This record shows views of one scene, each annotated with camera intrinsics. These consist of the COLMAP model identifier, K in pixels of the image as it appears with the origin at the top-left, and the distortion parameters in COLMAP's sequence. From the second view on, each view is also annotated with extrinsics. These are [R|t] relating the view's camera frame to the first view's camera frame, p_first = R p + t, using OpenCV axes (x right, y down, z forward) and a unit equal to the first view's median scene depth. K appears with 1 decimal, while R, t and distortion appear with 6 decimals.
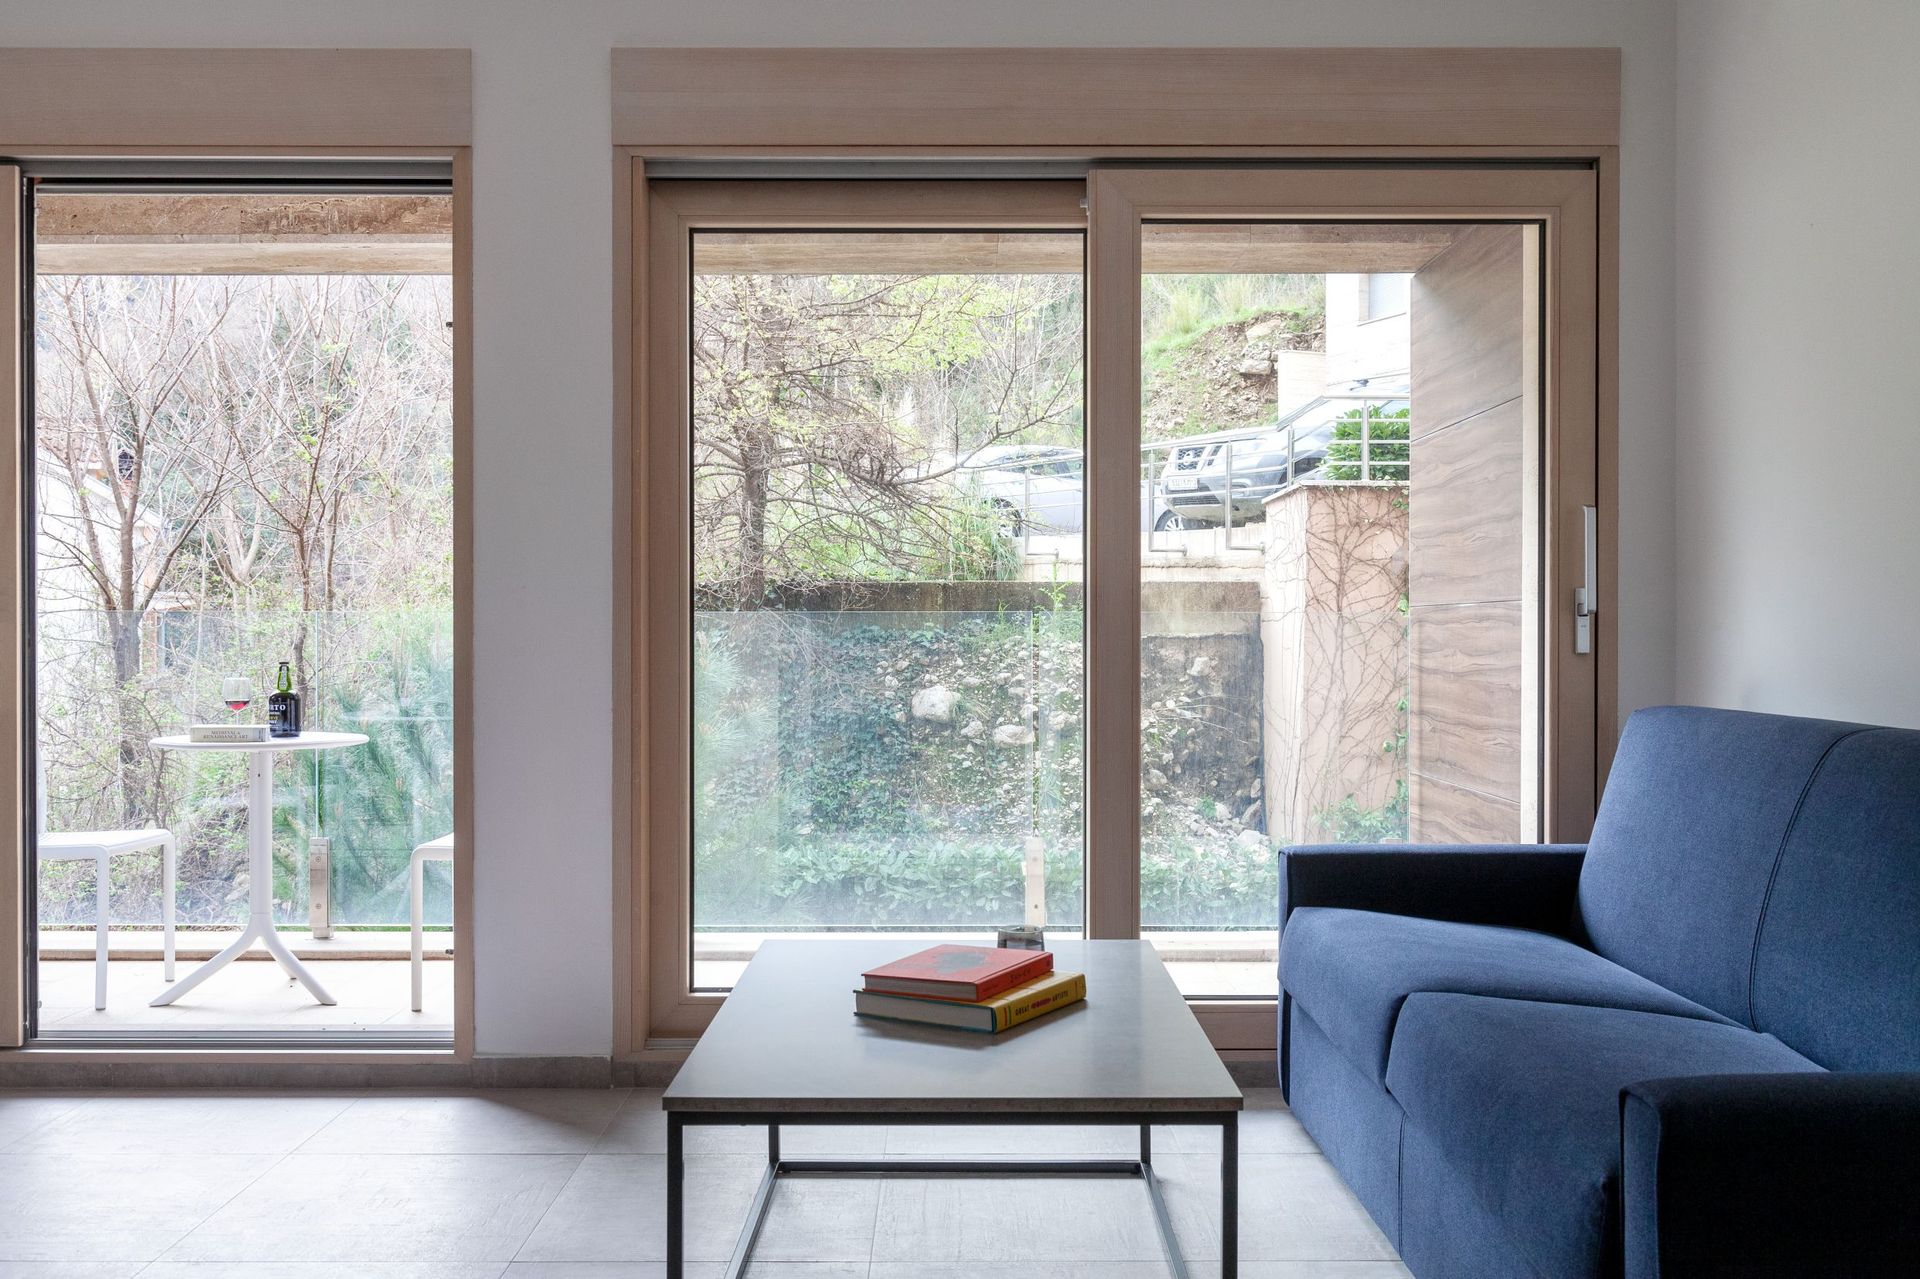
lens RADIAL K [[764.8, 0, 961.8], [0, 764.8, 642.8], [0, 0, 1]] dist [-0.001609, -0.000083]
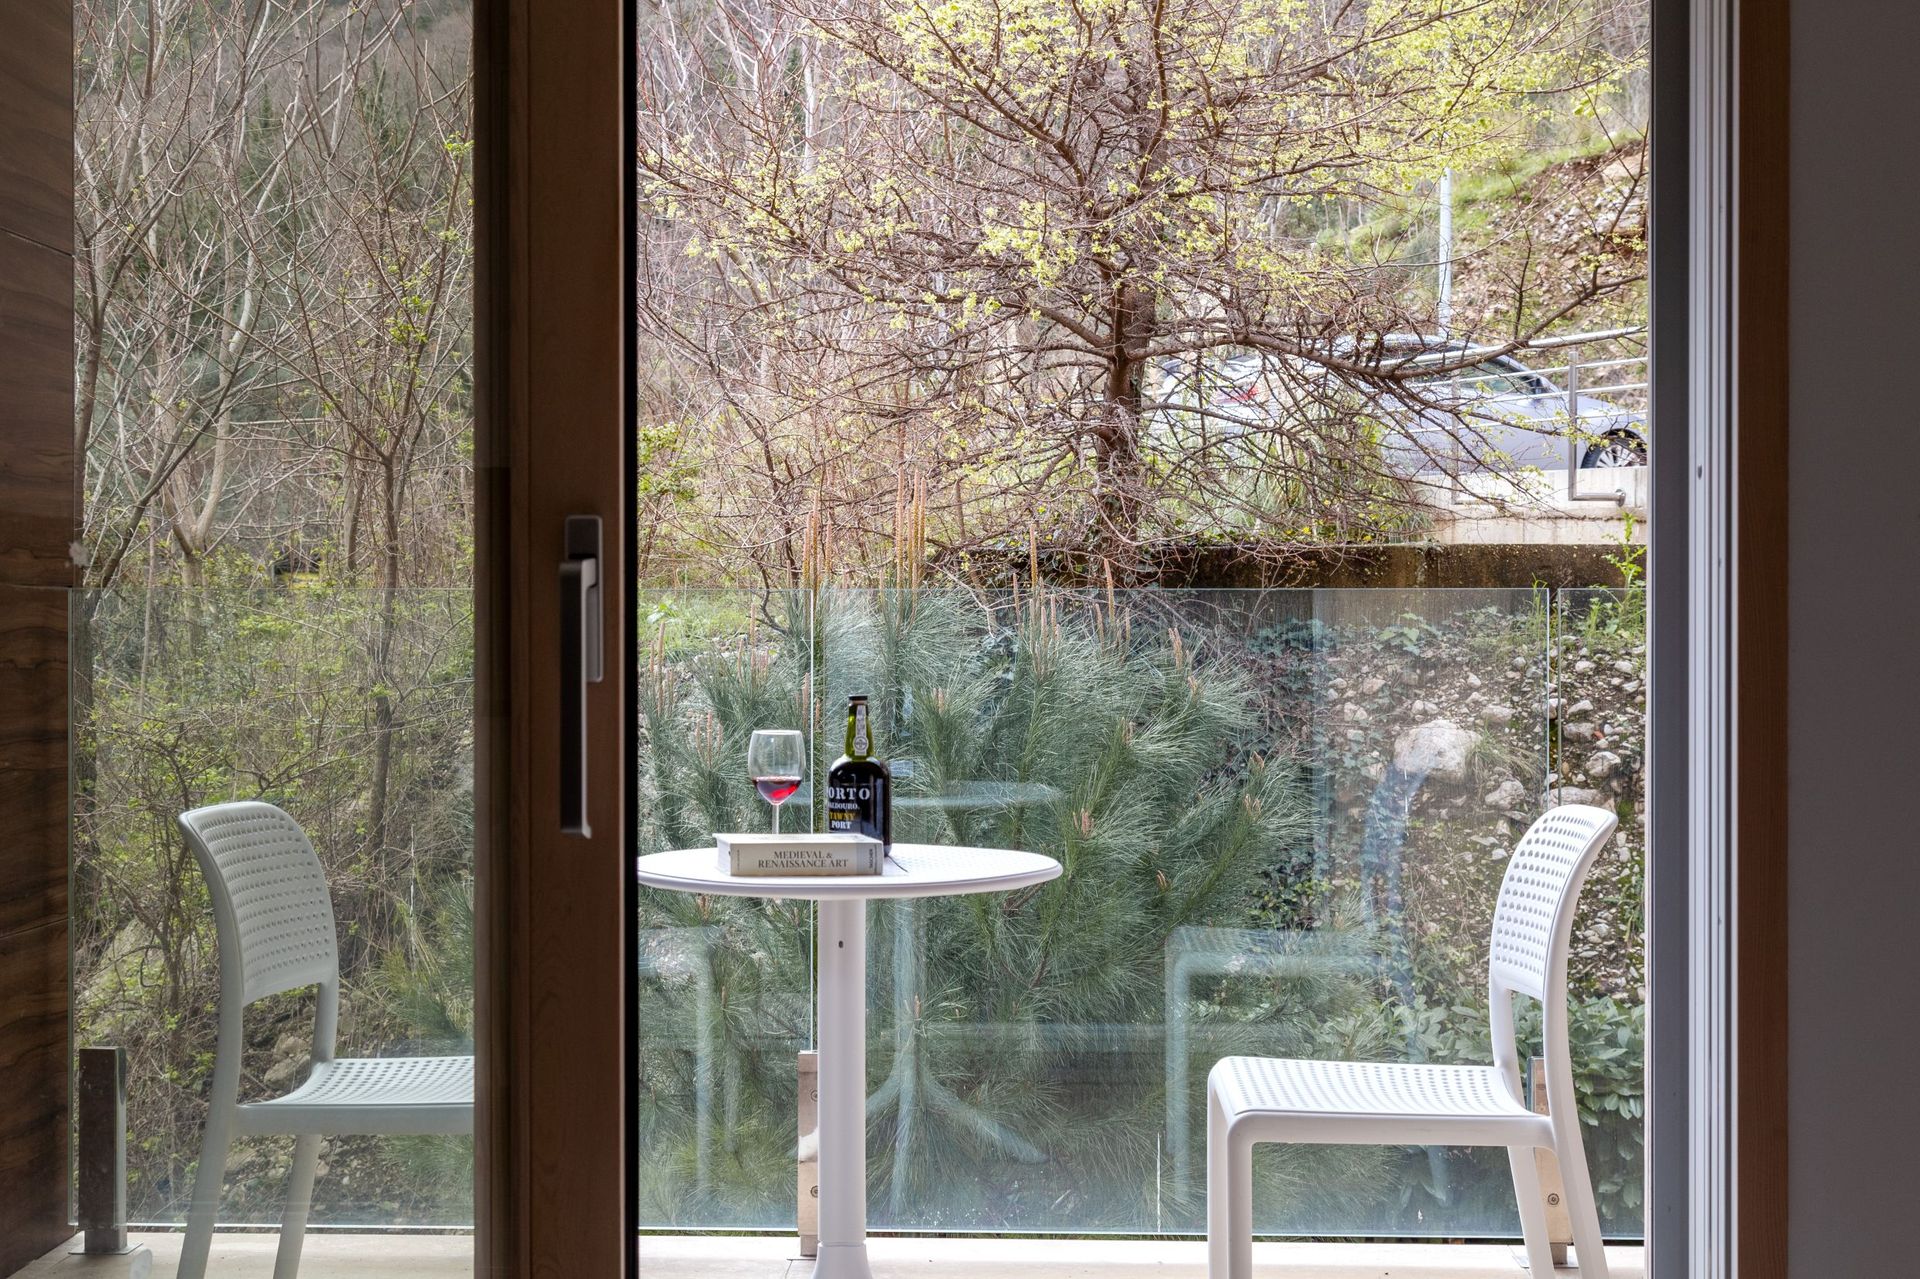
lens RADIAL K [[1074.5, 0, 959.7], [0, 1074.5, 636.6], [0, 0, 1]] dist [-0.001154, -0.000450]
pose [[0.999745, -0.001561, -0.022519, -0.383793], [0.001414, 0.999977, -0.006559, -0.003311], [0.022529, 0.006525, 0.999725, 0.162234]]
